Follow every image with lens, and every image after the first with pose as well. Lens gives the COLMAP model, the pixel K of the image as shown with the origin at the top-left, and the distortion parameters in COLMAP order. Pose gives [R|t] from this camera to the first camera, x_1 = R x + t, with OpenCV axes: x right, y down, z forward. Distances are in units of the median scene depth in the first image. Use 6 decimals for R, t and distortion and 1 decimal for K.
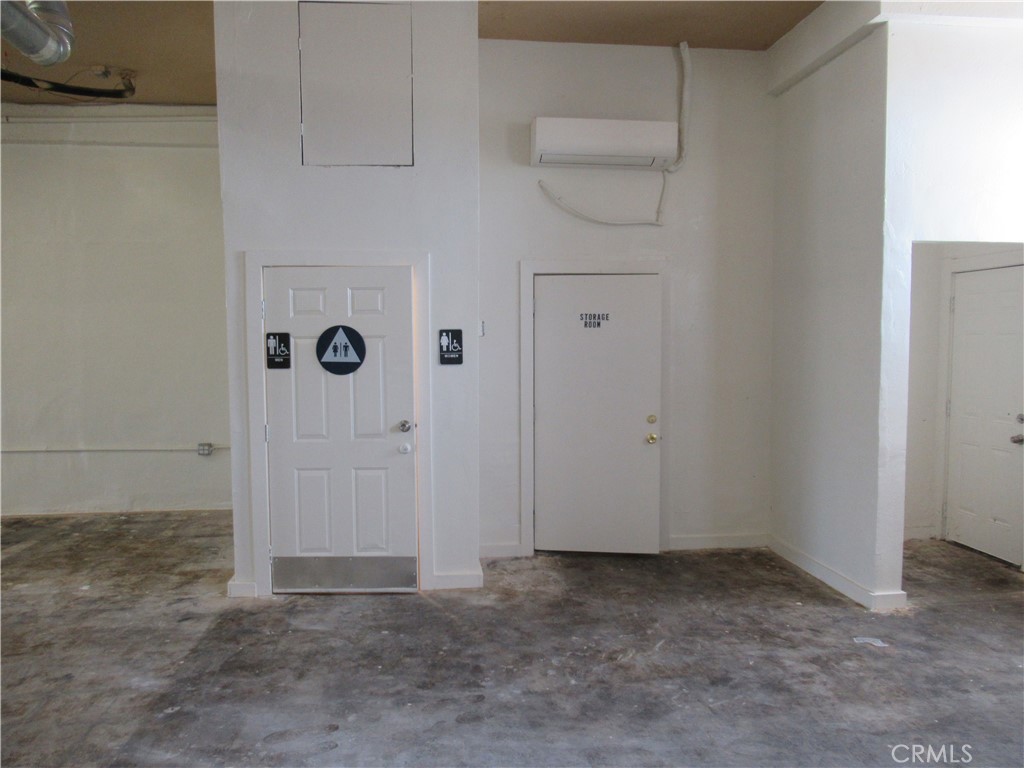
lens RADIAL K [[759.6, 0, 510.2], [0, 759.6, 383.7], [0, 0, 1]] dist [-0.008220, -0.000711]
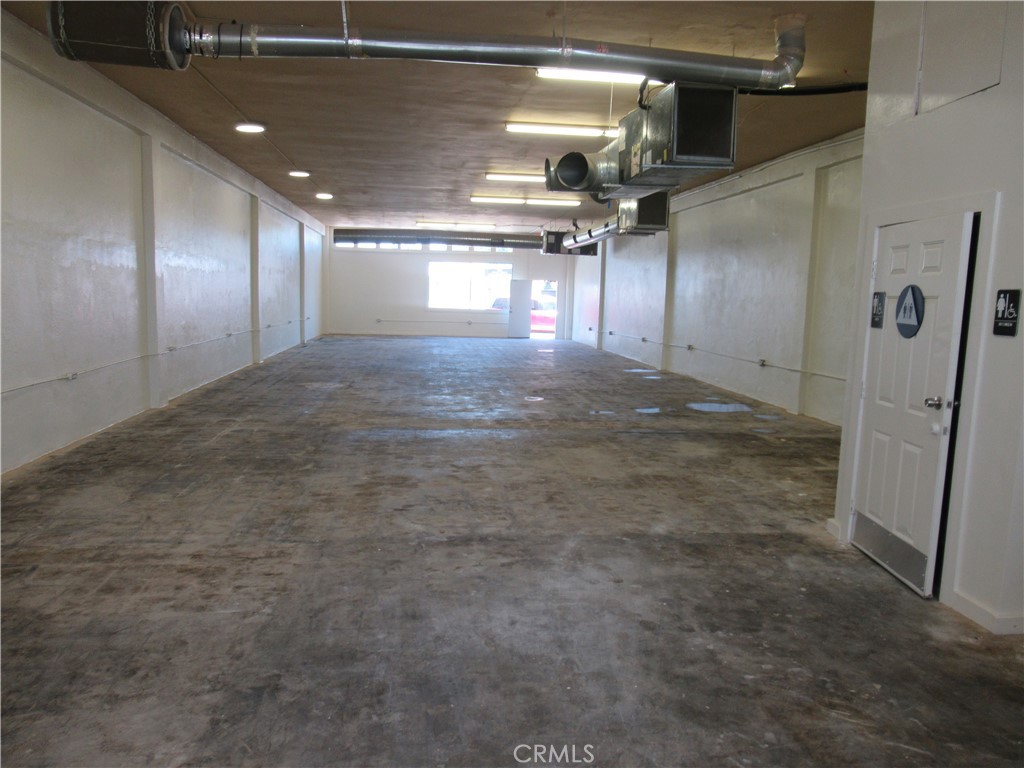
lens RADIAL K [[759.6, 0, 514.9], [0, 759.6, 386.5], [0, 0, 1]] dist [-0.008220, -0.000711]
pose [[-0.000469, 0.127847, -0.991794, 0.748089], [-0.092818, 0.987507, 0.127338, -0.028344], [0.995683, 0.092116, 0.011403, 0.547943]]
